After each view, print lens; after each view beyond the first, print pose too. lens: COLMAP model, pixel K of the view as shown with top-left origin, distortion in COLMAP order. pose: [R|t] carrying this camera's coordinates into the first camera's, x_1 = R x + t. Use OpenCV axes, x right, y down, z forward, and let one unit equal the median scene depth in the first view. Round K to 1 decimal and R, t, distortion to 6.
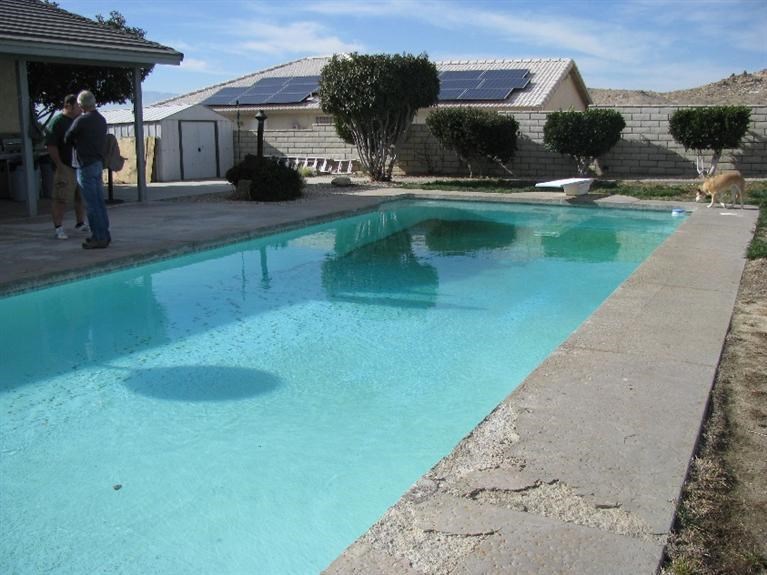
lens RADIAL K [[823.8, 0, 383.5], [0, 823.8, 287.5], [0, 0, 1]] dist [-0.148169, 0.014910]
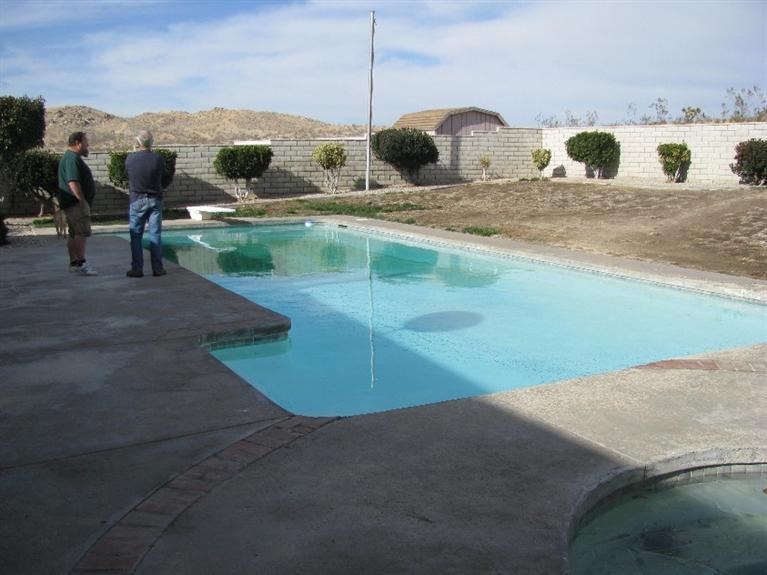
lens RADIAL K [[823.8, 0, 383.5], [0, 823.8, 287.5], [0, 0, 1]] dist [-0.148169, 0.014910]
pose [[0.600244, -0.123981, 0.790149, -0.508840], [0.159001, 0.986692, 0.034033, -0.010149], [-0.783853, 0.105207, 0.611969, 0.043065]]
